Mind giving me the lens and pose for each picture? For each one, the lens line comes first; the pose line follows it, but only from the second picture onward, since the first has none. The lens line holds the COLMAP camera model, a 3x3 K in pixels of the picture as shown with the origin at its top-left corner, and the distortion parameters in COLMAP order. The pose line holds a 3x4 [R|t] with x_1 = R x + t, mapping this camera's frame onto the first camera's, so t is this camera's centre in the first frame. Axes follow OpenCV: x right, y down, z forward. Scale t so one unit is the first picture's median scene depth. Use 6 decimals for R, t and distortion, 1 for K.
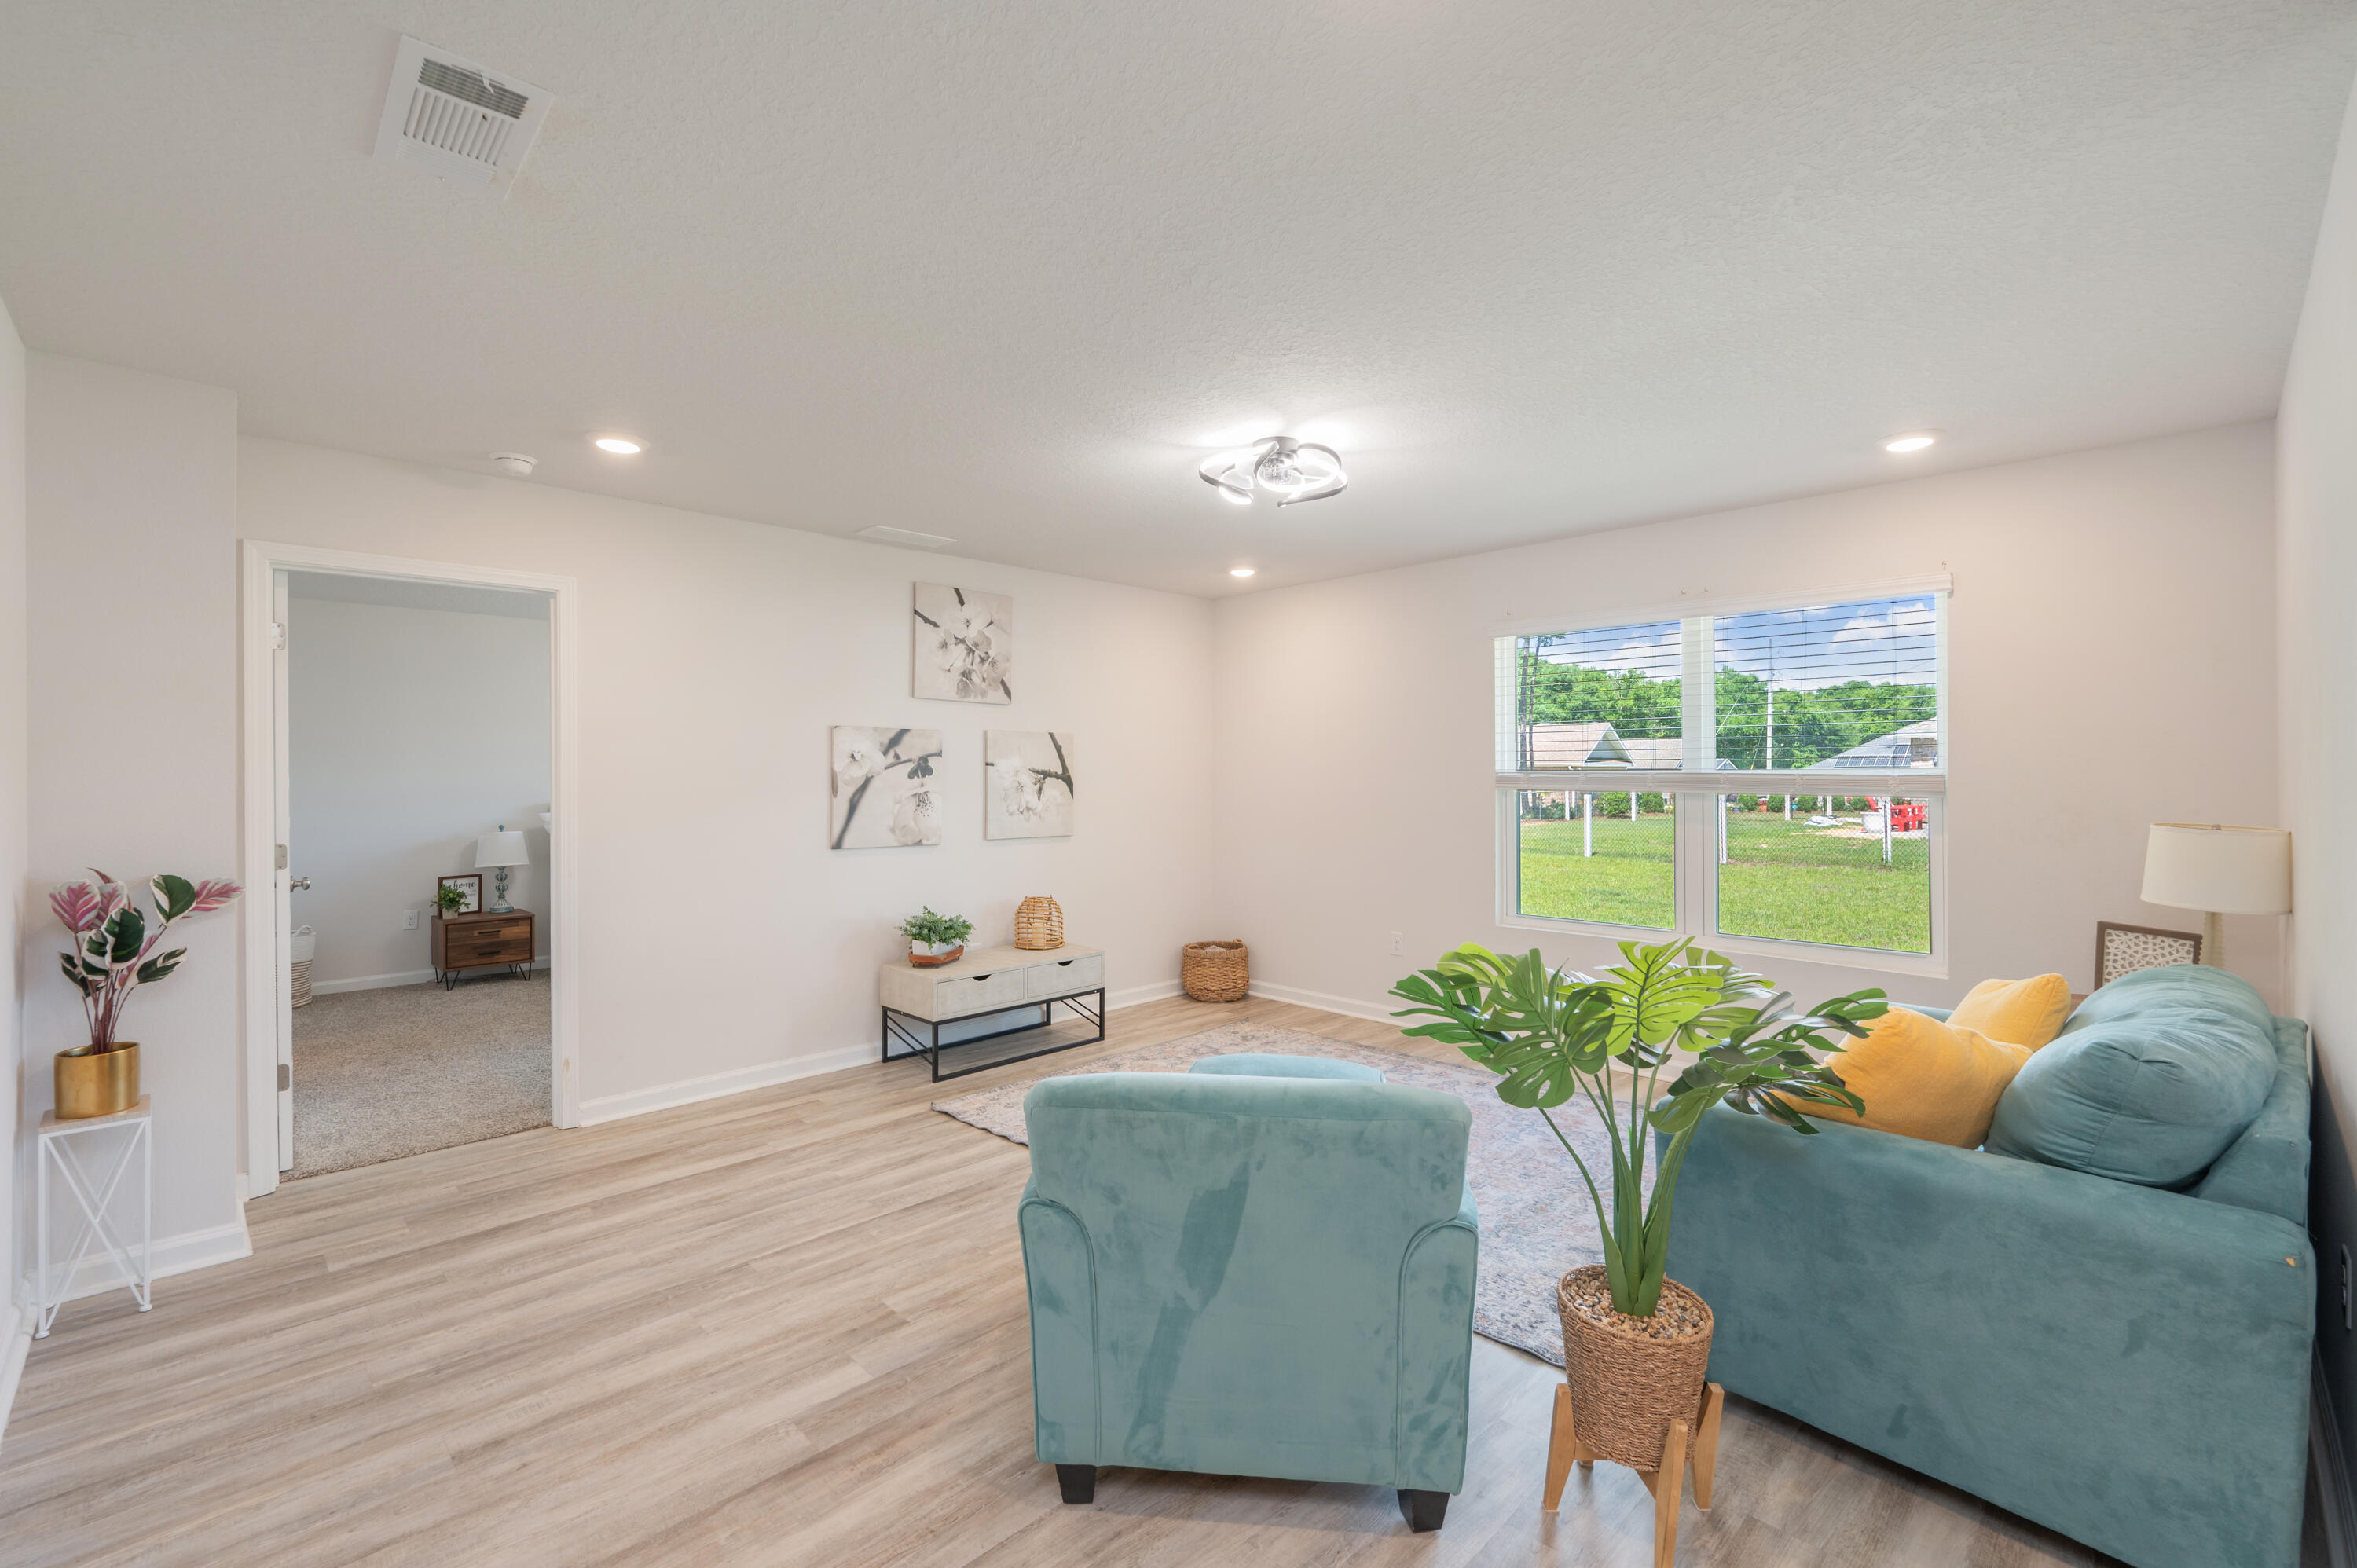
lens RADIAL K [[1006.1, 0, 1164.2], [0, 1006.1, 779.8], [0, 0, 1]] dist [0.004823, 0.000563]
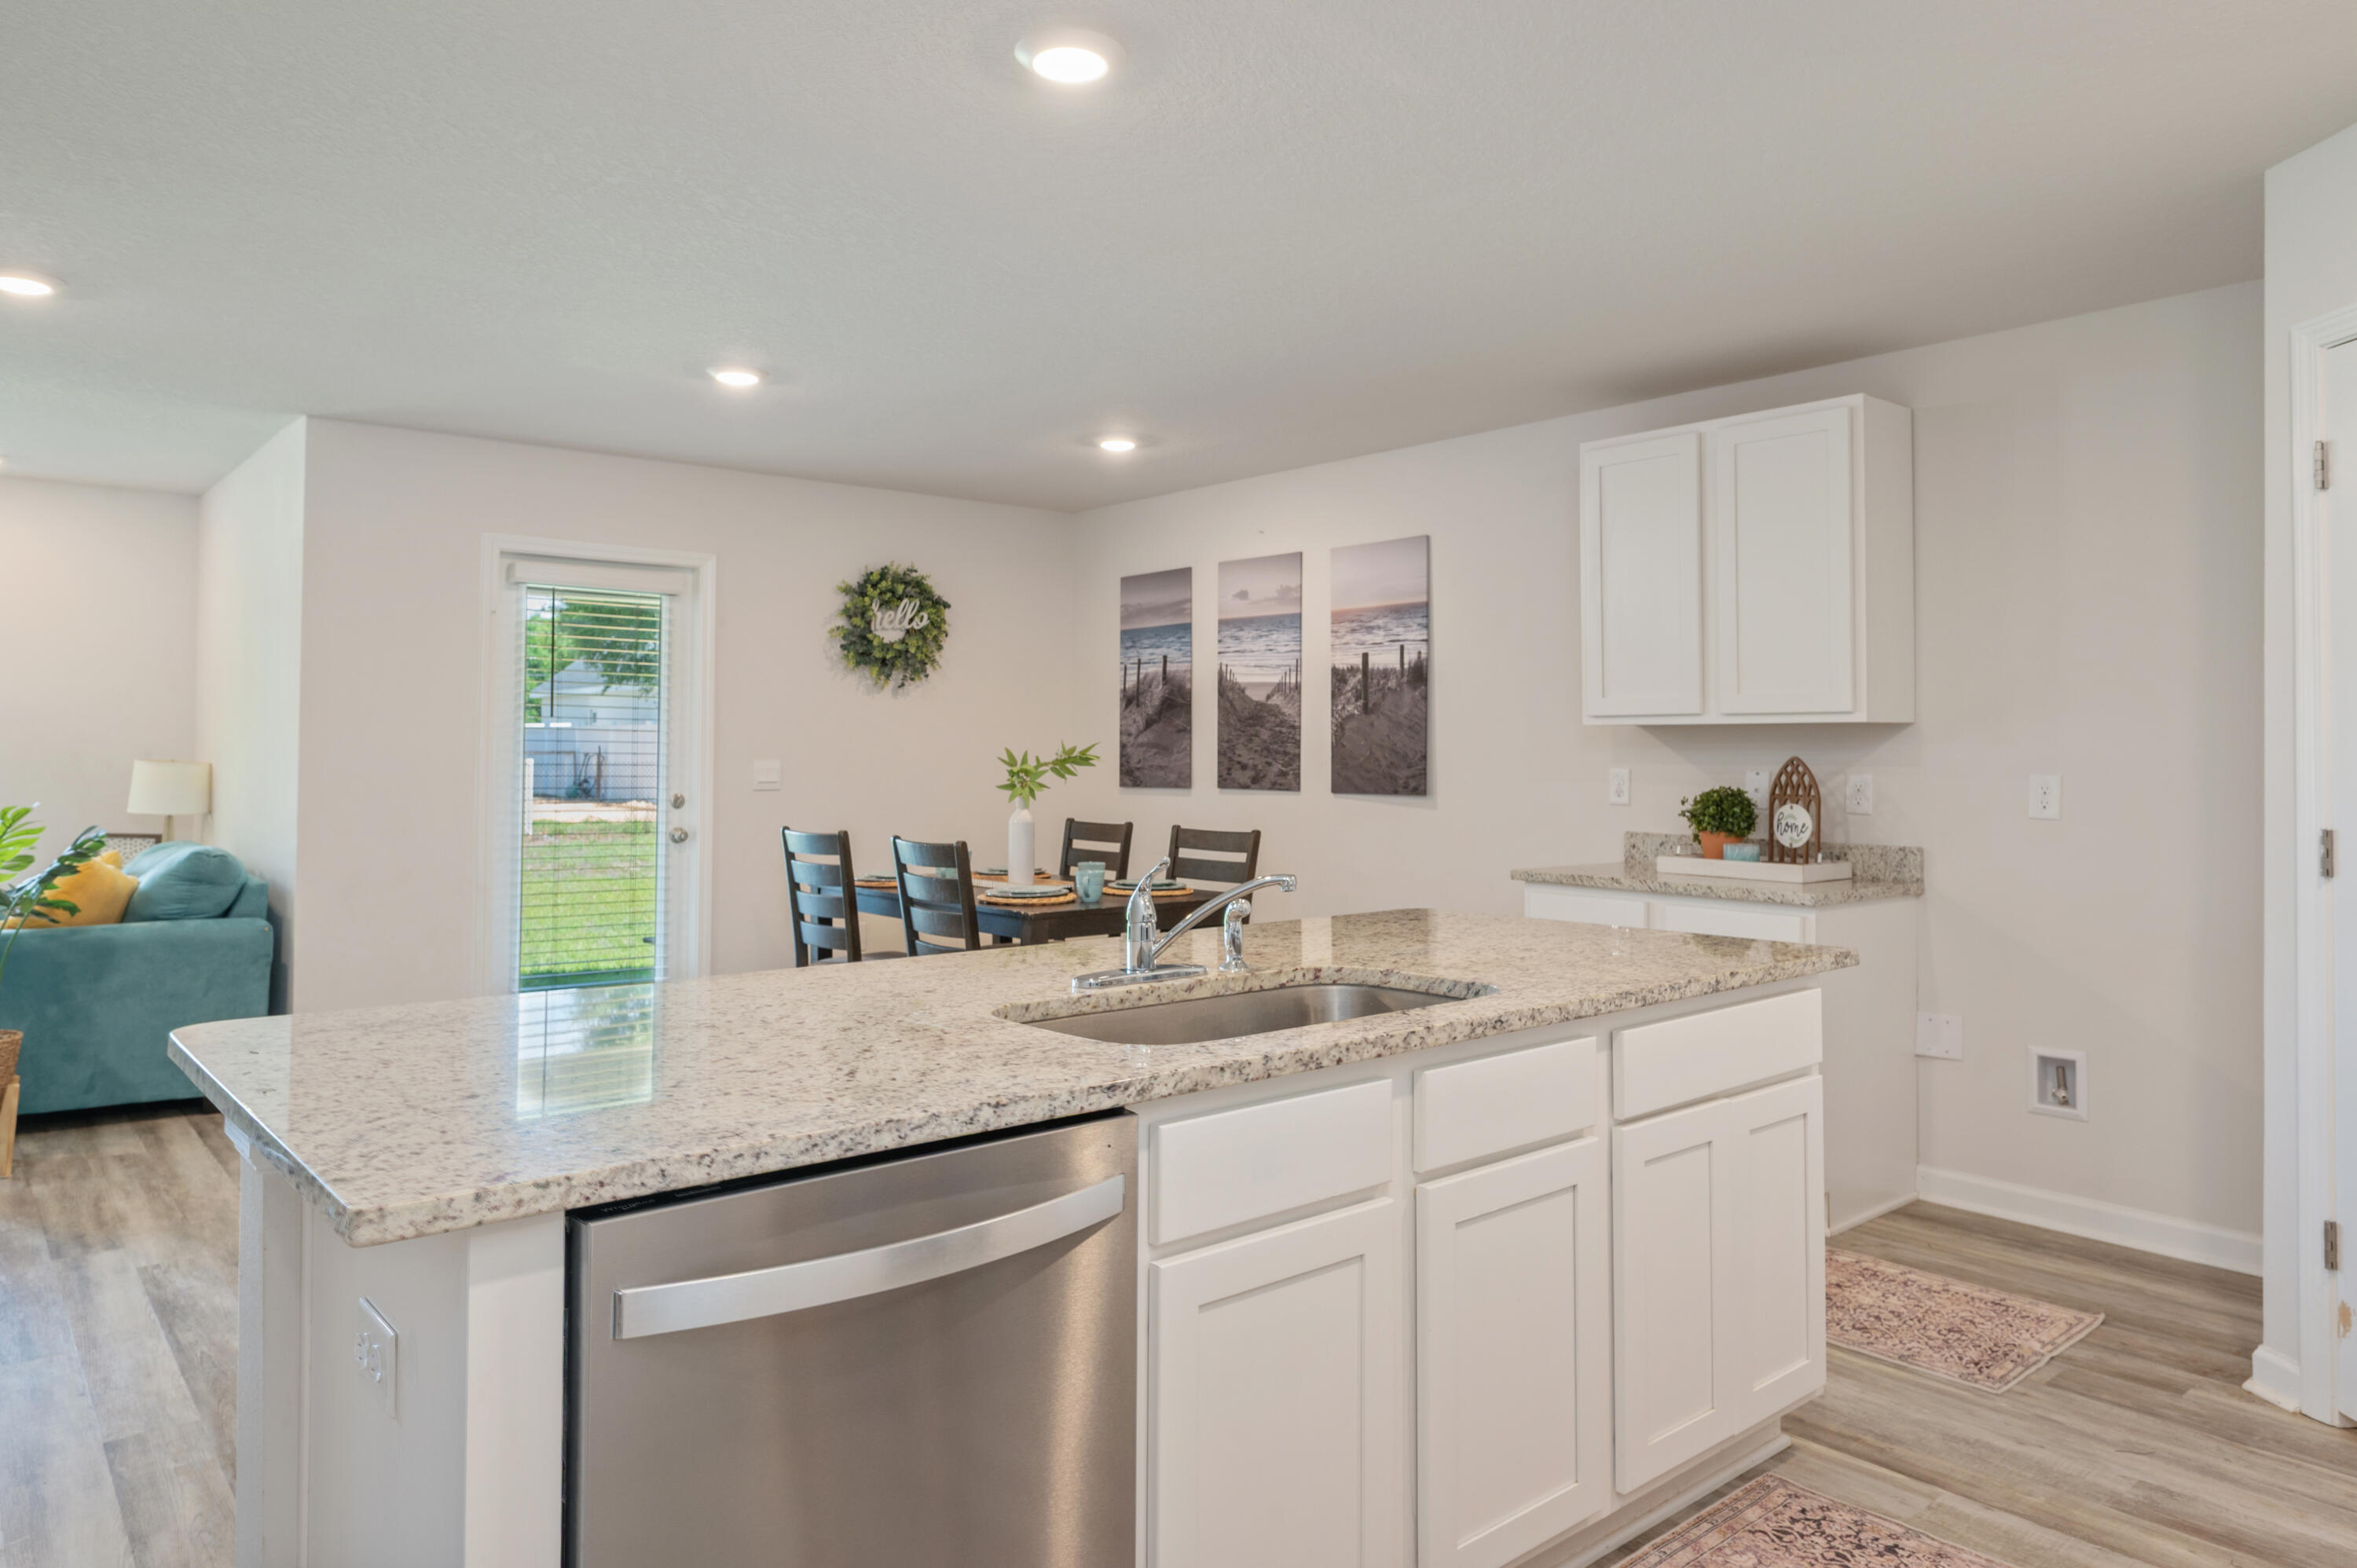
lens RADIAL K [[1449.2, 0, 1209.8], [0, 1449.2, 726.2], [0, 0, 1]] dist [0.005040, -0.002503]
pose [[0.040947, 0.021888, 0.998922, -0.852445], [0.000670, 0.999759, -0.021934, 0.033504], [-0.999161, 0.001567, 0.040922, -0.517063]]
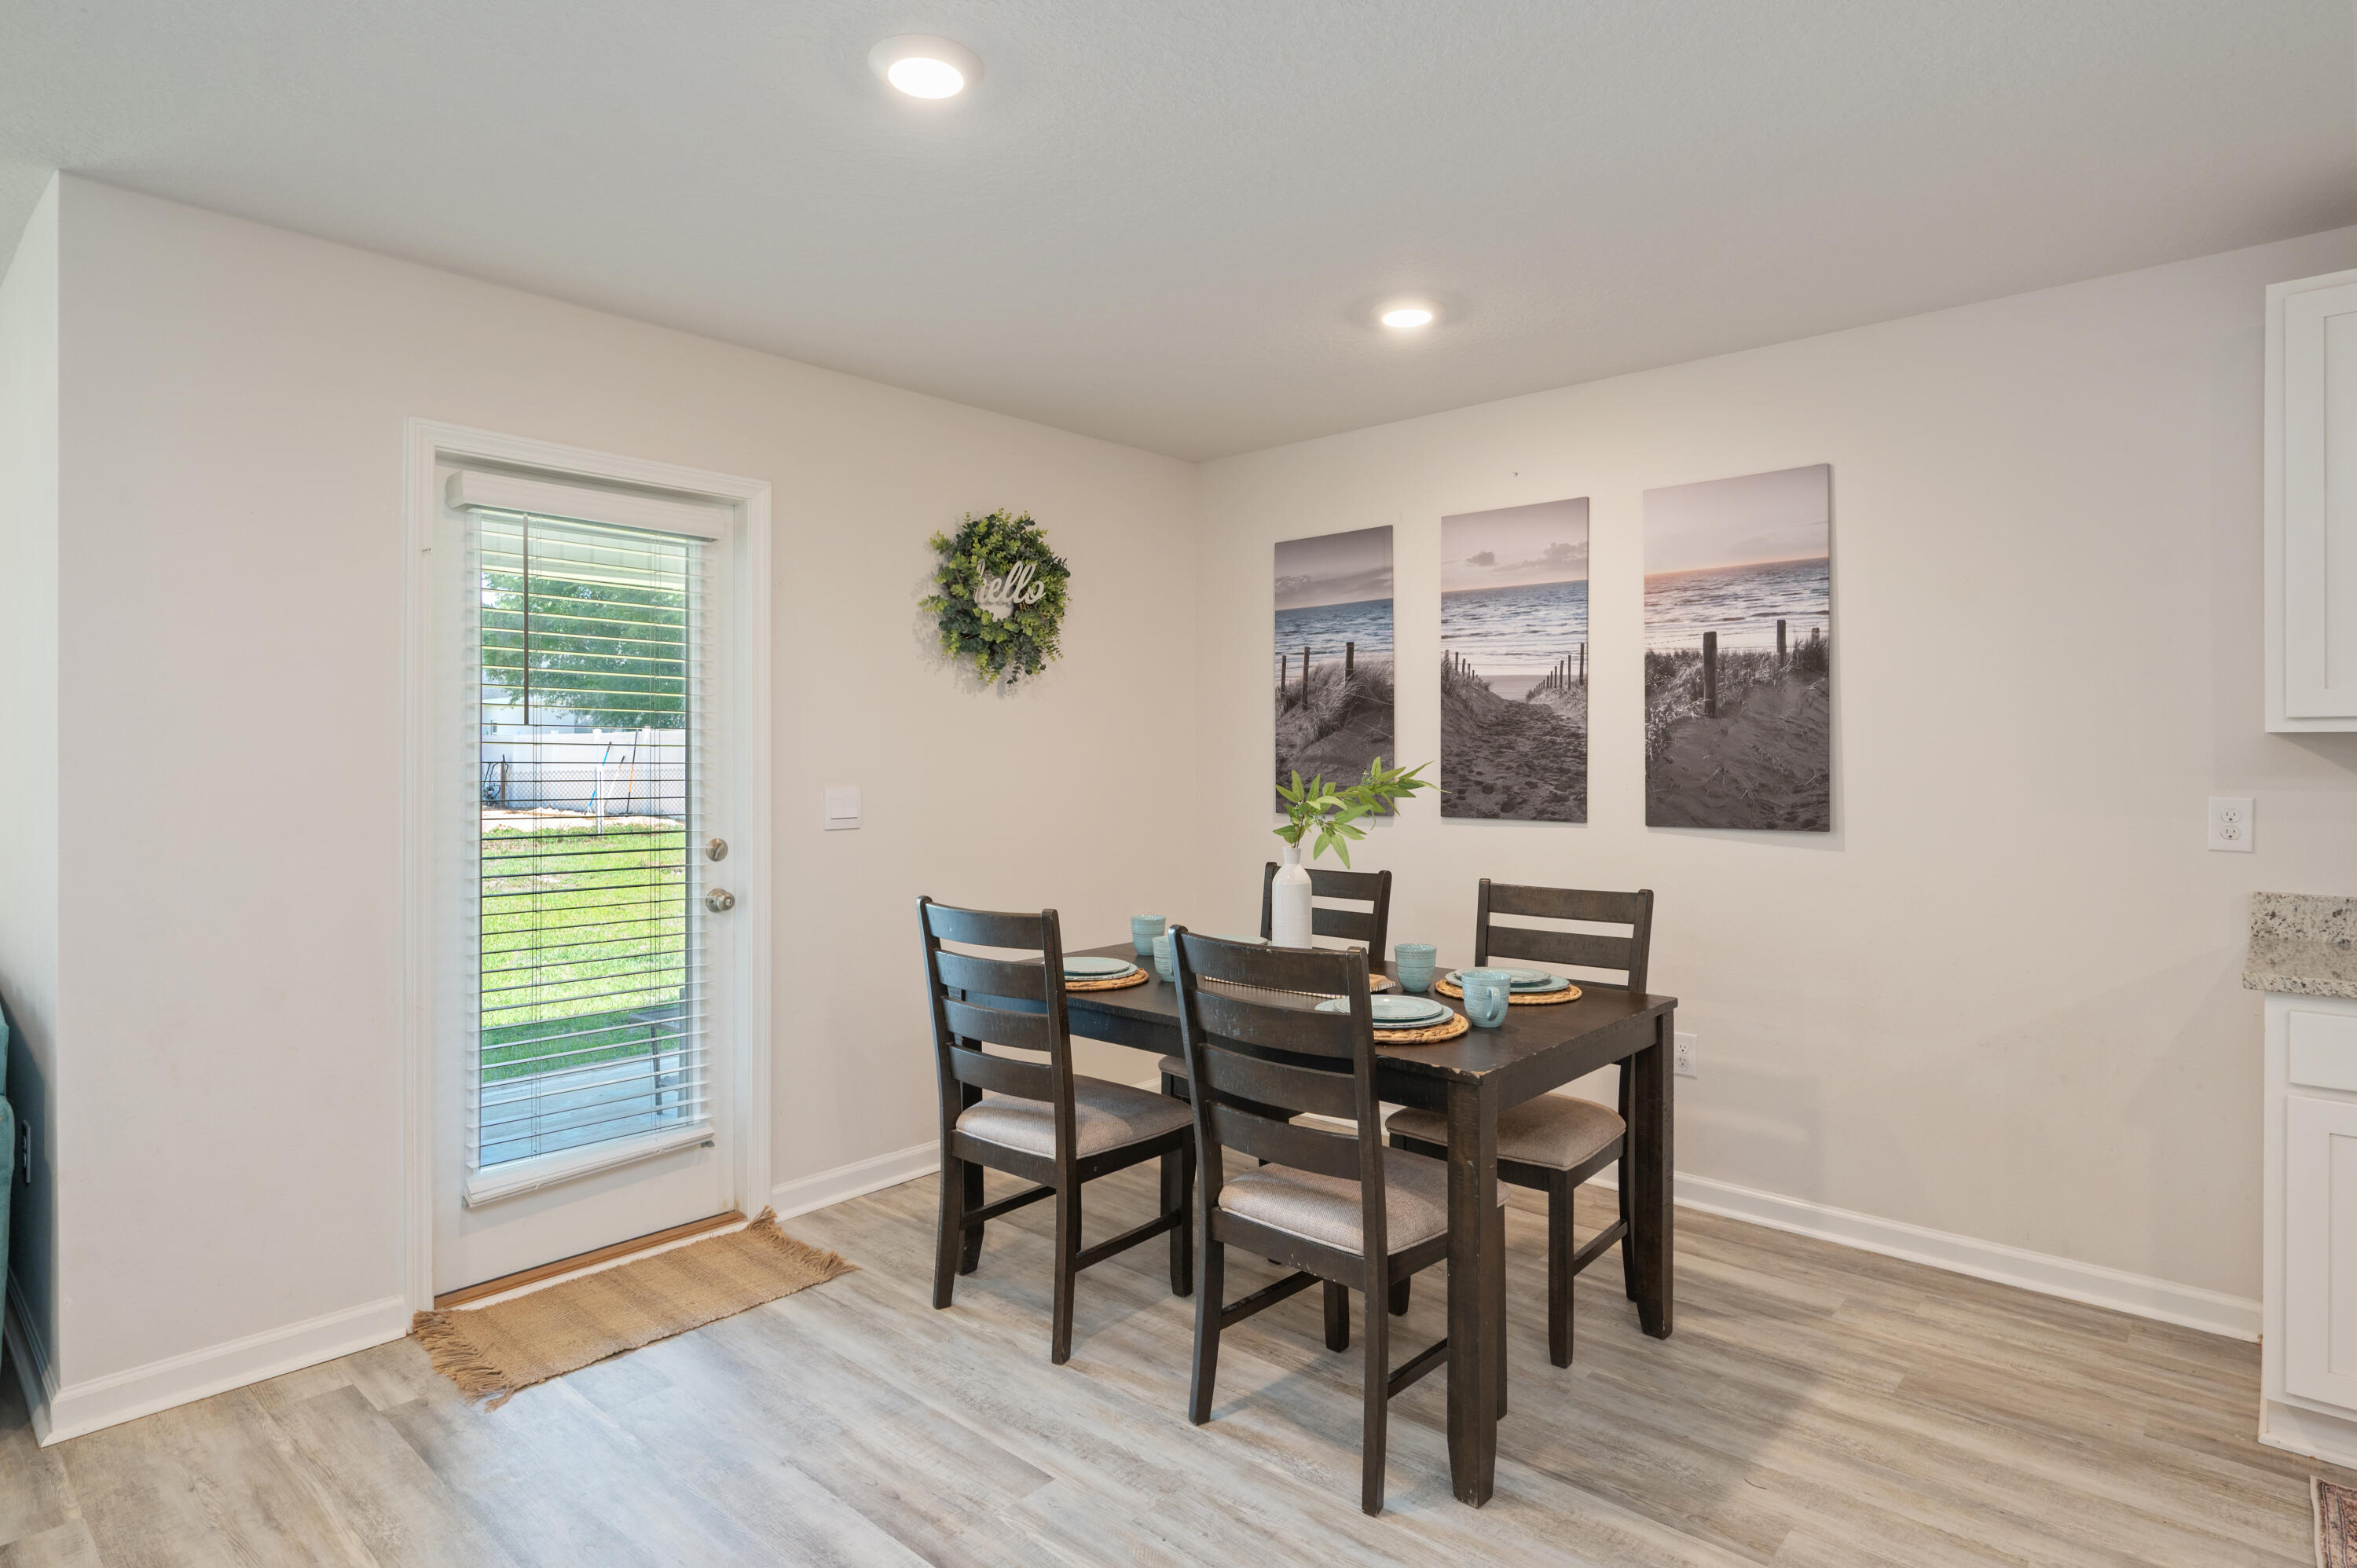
lens RADIAL K [[1236.5, 0, 1190.6], [0, 1236.5, 758.2], [0, 0, 1]] dist [0.000914, 0.001864]
pose [[-0.075421, 0.001962, 0.997150, -0.216200], [0.006698, 0.999976, -0.001461, 0.016894], [-0.997129, 0.006569, -0.075433, -0.145982]]
